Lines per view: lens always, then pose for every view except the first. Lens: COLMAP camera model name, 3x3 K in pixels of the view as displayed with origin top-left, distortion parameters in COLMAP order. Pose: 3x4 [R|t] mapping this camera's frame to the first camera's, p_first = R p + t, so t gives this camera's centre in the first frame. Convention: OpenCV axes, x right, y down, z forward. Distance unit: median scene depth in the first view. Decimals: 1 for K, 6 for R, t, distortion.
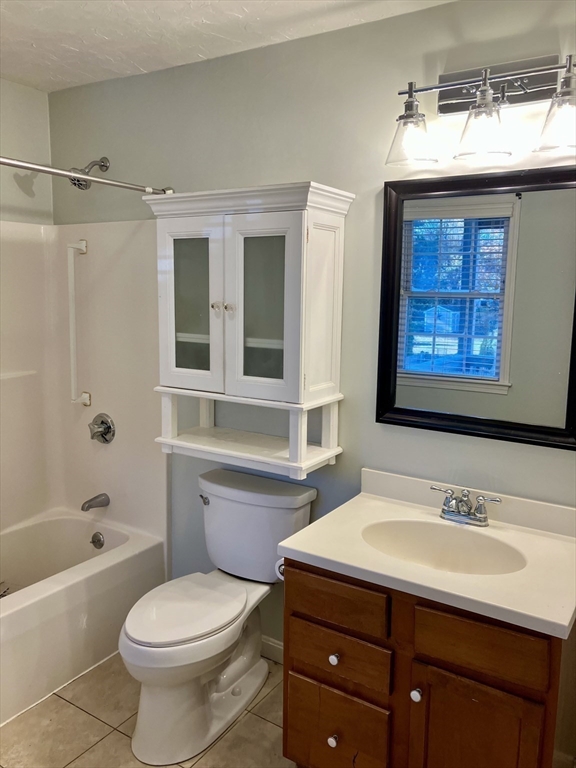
lens RADIAL K [[631.5, 0, 289.0], [0, 631.5, 383.6], [0, 0, 1]] dist [0.016903, 0.007220]
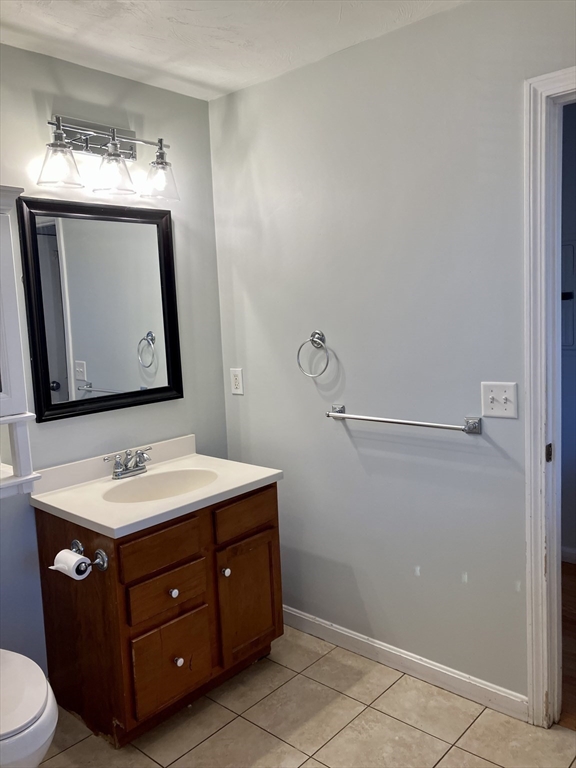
lens RADIAL K [[631.5, 0, 289.7], [0, 631.5, 382.3], [0, 0, 1]] dist [0.016903, 0.007220]
pose [[0.144284, -0.145584, 0.978768, -0.955210], [0.199335, 0.973117, 0.115359, -0.050461], [-0.969251, 0.178459, 0.169425, 0.472902]]
